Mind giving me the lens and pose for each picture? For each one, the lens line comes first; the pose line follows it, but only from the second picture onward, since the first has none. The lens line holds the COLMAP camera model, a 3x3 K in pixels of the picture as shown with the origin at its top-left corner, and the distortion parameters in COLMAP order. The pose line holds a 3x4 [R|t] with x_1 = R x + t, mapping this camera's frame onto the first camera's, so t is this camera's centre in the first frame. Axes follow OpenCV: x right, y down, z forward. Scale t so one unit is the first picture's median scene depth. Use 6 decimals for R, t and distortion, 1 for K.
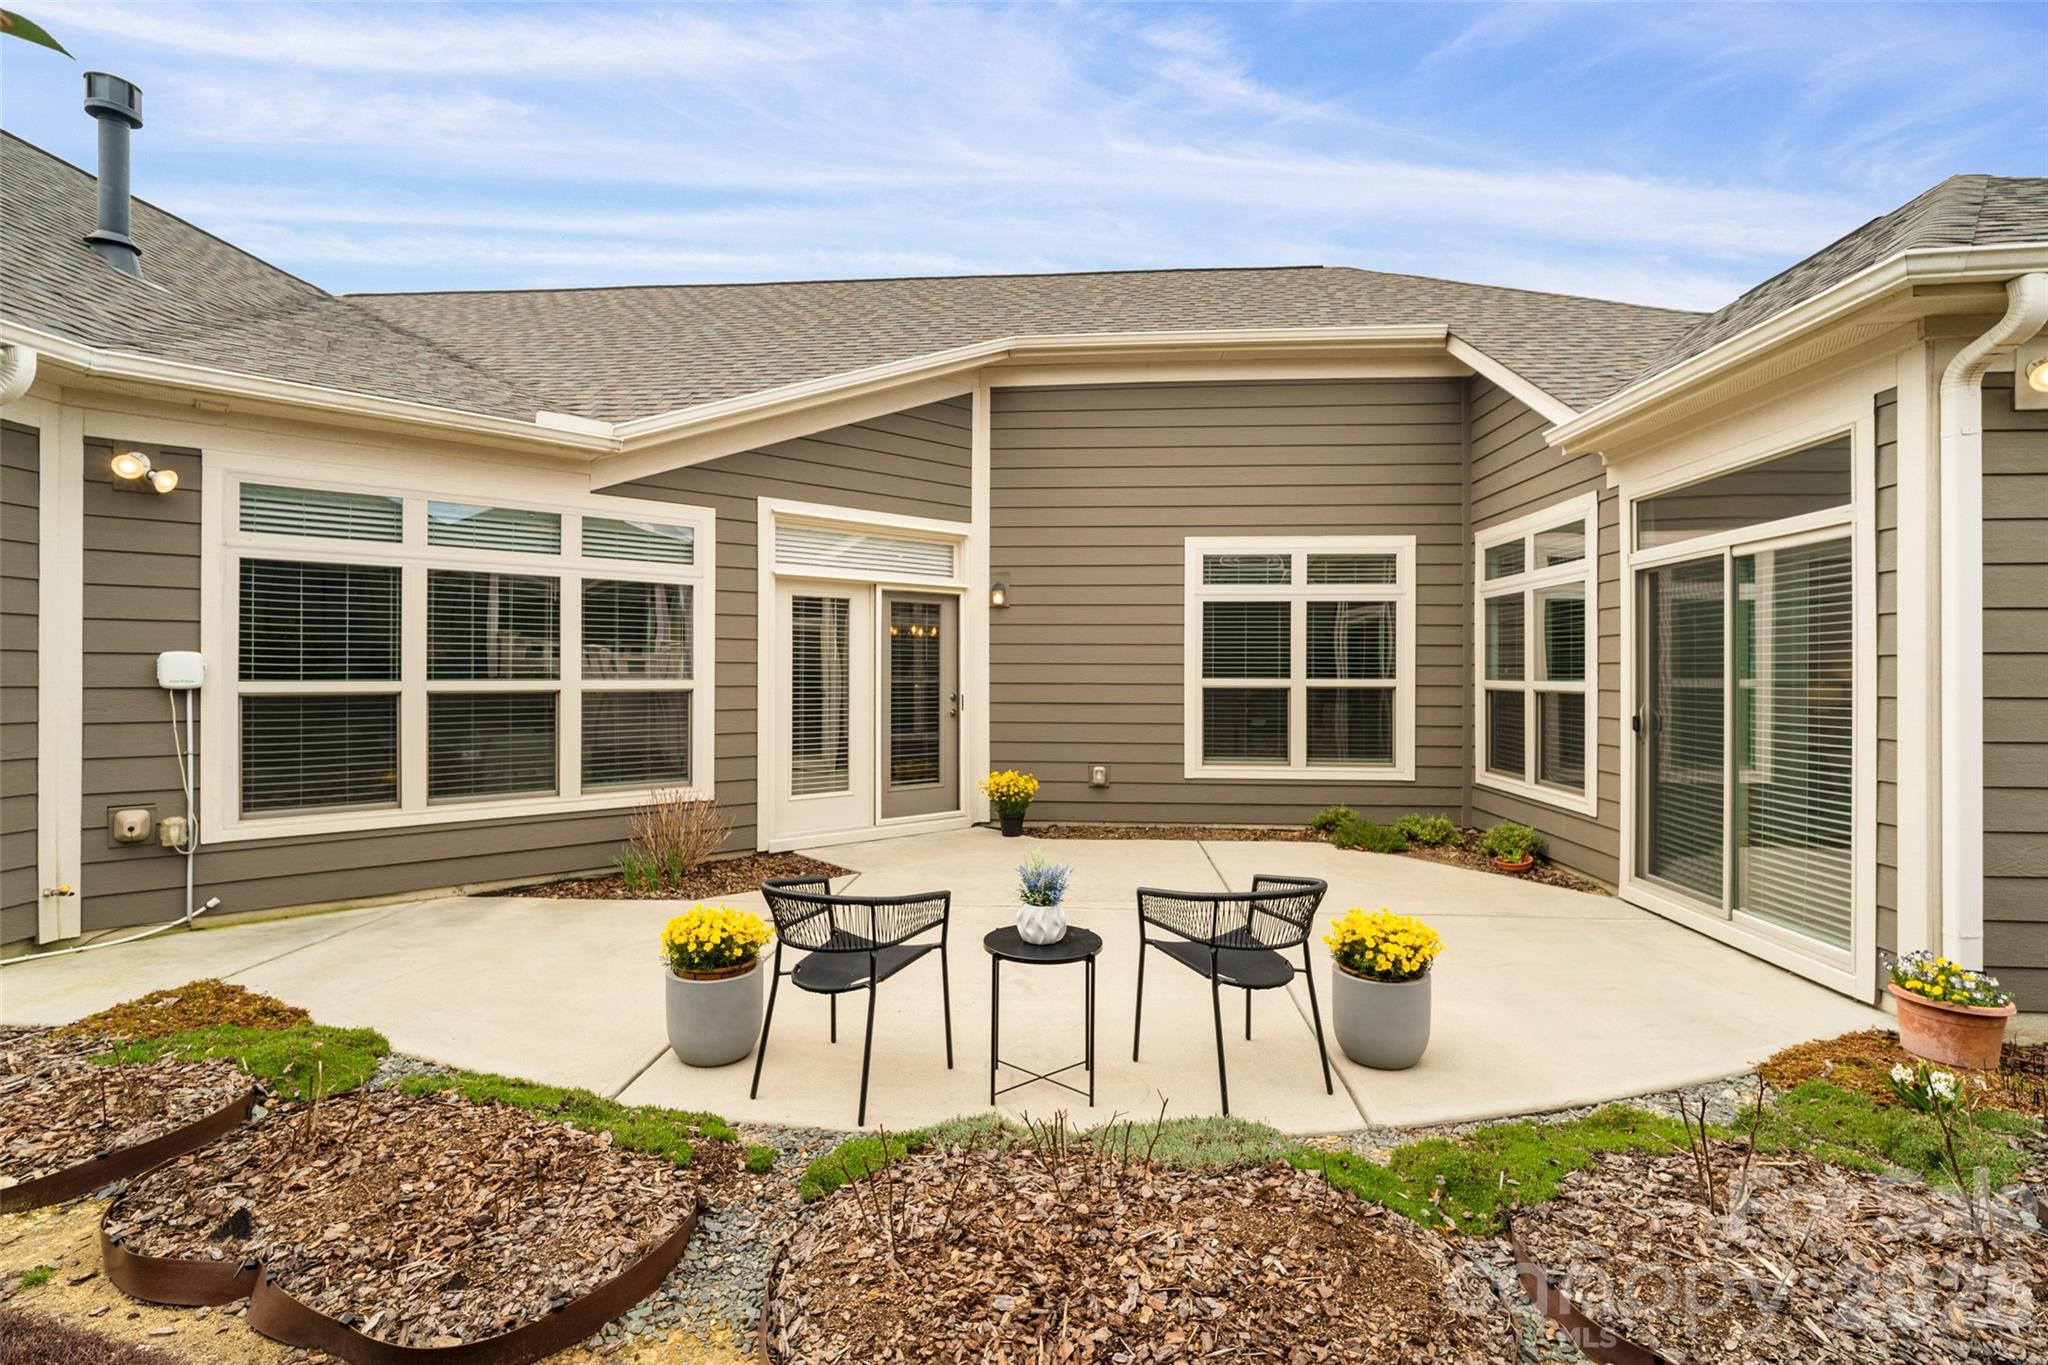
lens RADIAL K [[971.8, 0, 1017.7], [0, 971.8, 676.4], [0, 0, 1]] dist [-0.007949, 0.000977]
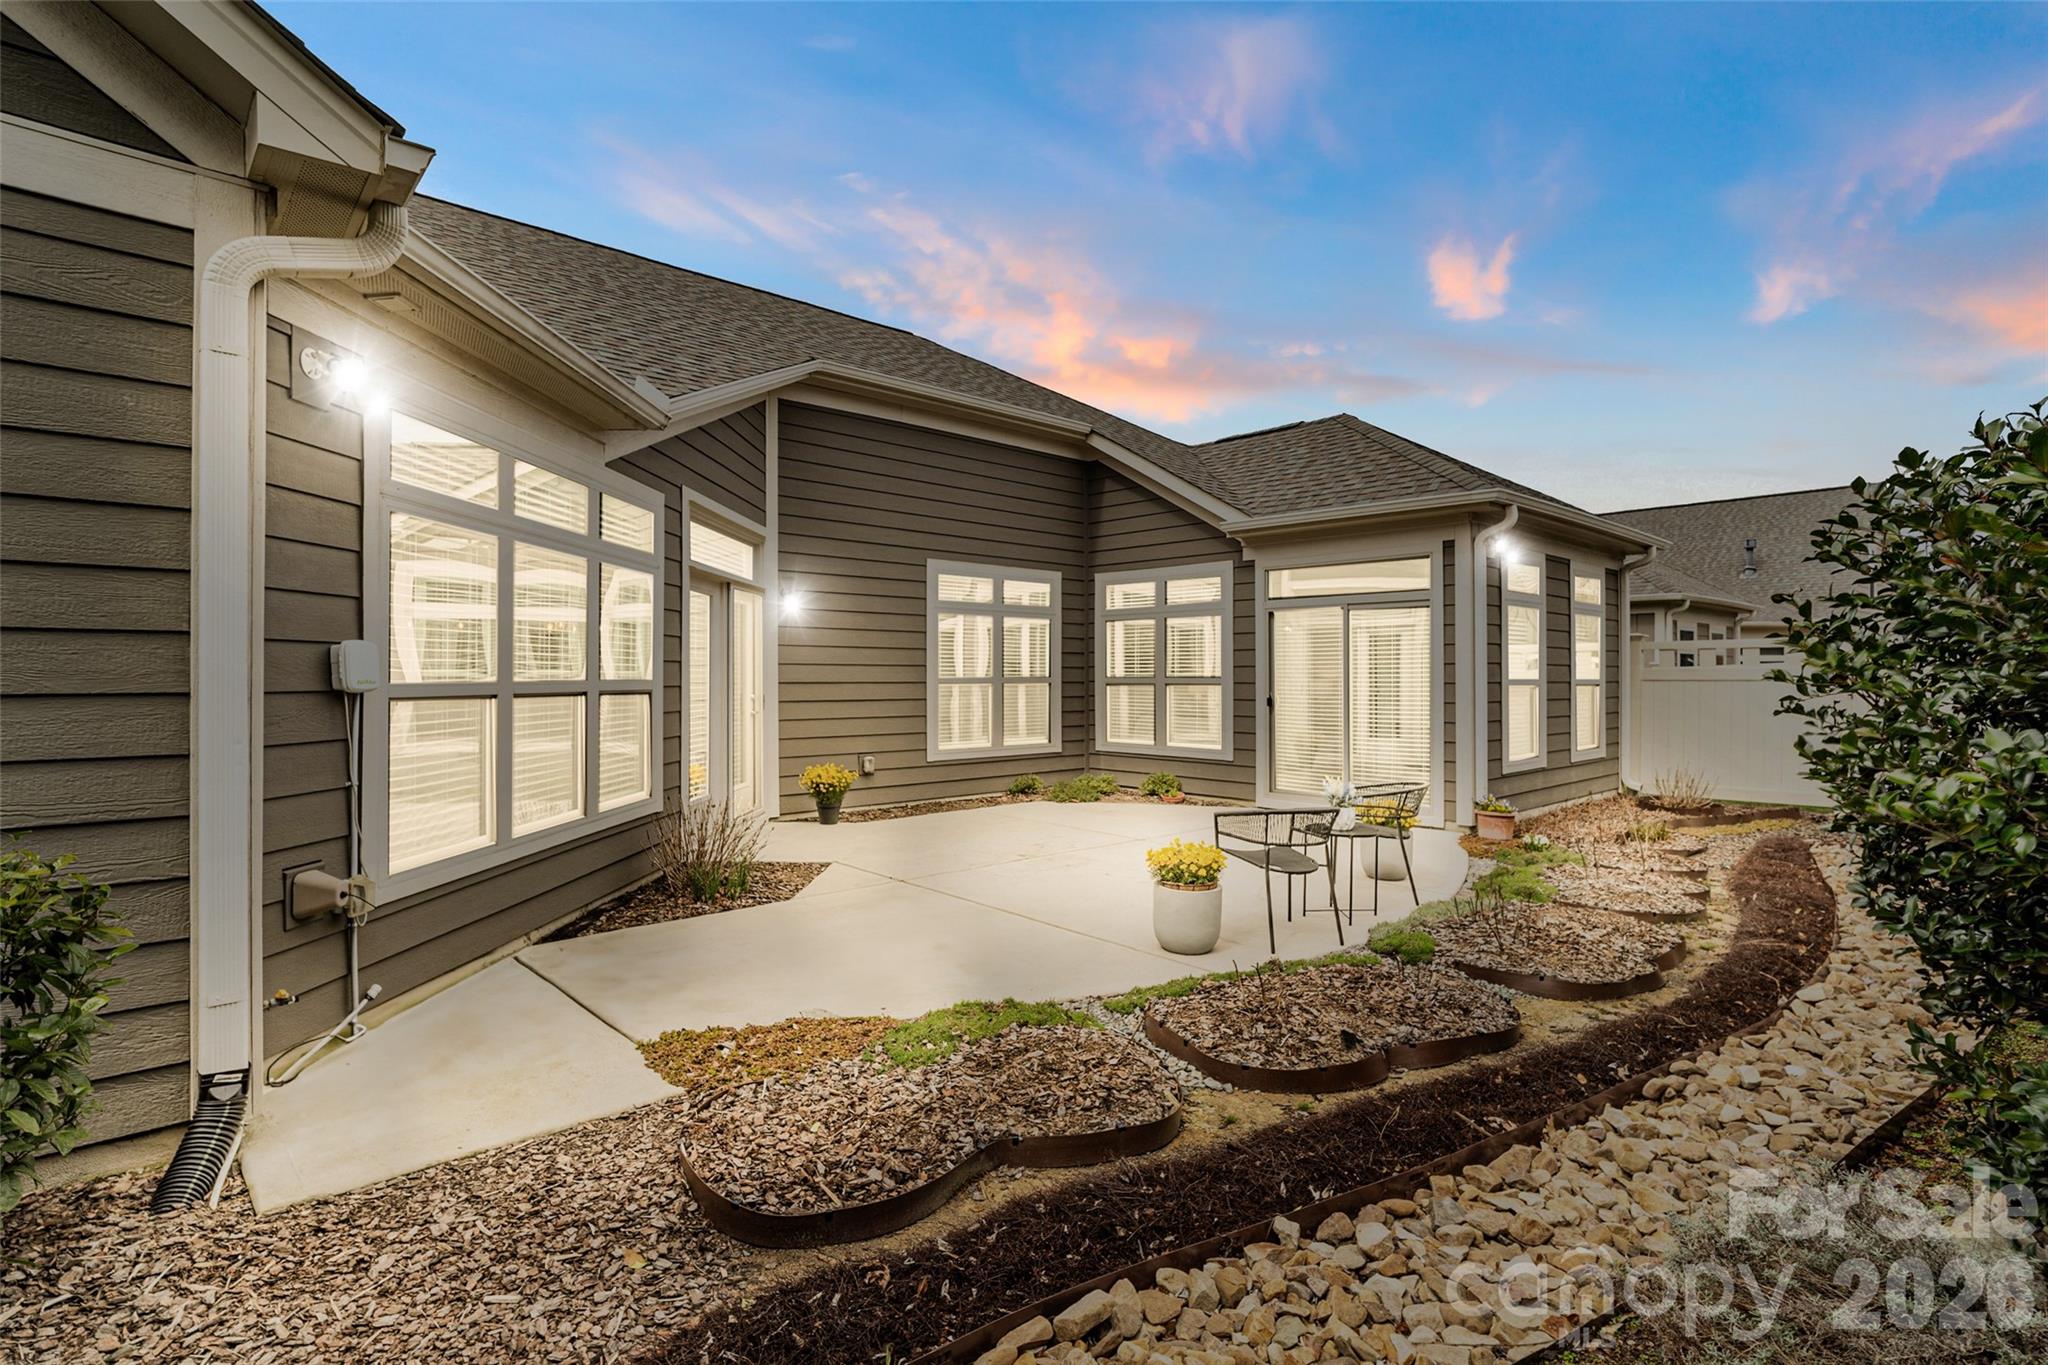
lens RADIAL K [[988.2, 0, 1018.1], [0, 988.2, 654.0], [0, 0, 1]] dist [-0.011363, 0.000543]
pose [[0.690377, 0.017262, 0.723244, -0.648591], [-0.001079, 0.999739, -0.022832, 0.000866], [-0.723449, 0.014982, 0.690215, 0.094978]]
